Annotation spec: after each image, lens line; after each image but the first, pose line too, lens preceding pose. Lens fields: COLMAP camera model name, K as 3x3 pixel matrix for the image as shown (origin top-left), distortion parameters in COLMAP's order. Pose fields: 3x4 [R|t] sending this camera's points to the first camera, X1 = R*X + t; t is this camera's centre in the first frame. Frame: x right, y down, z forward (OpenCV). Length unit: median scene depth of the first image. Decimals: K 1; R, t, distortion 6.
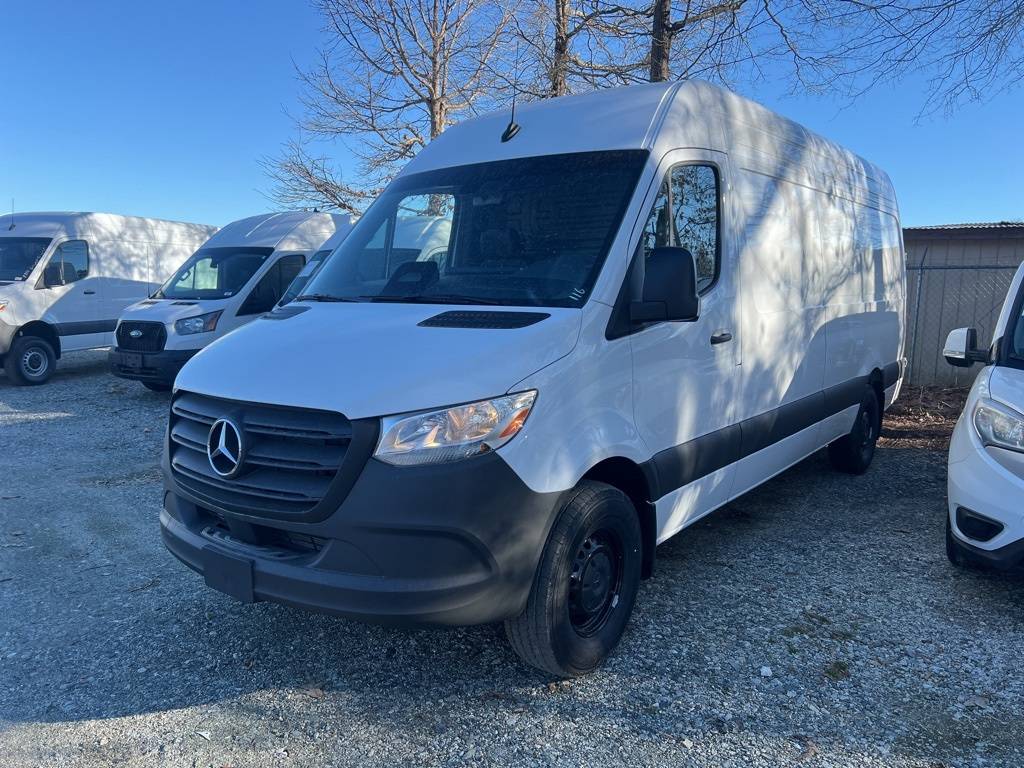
lens RADIAL K [[891.4, 0, 512.0], [0, 891.4, 384.0], [0, 0, 1]] dist [0.000439, -0.003397]
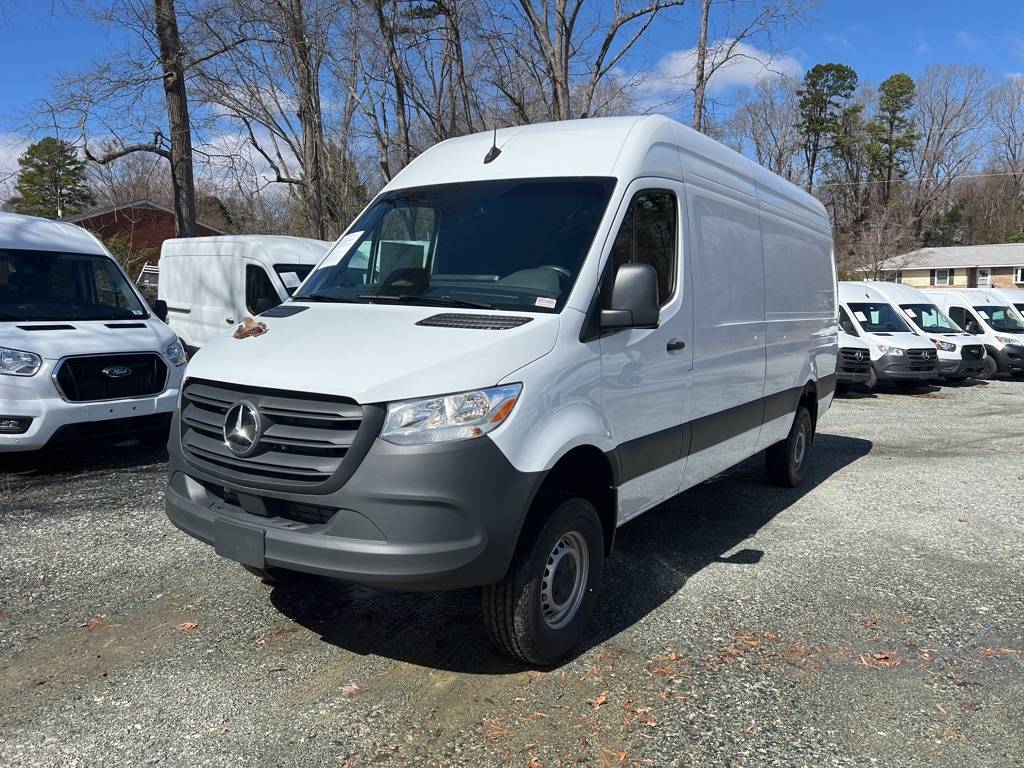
lens RADIAL K [[863.1, 0, 509.4], [0, 863.1, 403.1], [0, 0, 1]] dist [0.135142, -0.000229]
pose [[0.997848, 0.023169, 0.061339, -0.051201], [-0.023849, 0.999662, 0.010370, 0.019388], [-0.061078, -0.011810, 0.998063, -0.103337]]
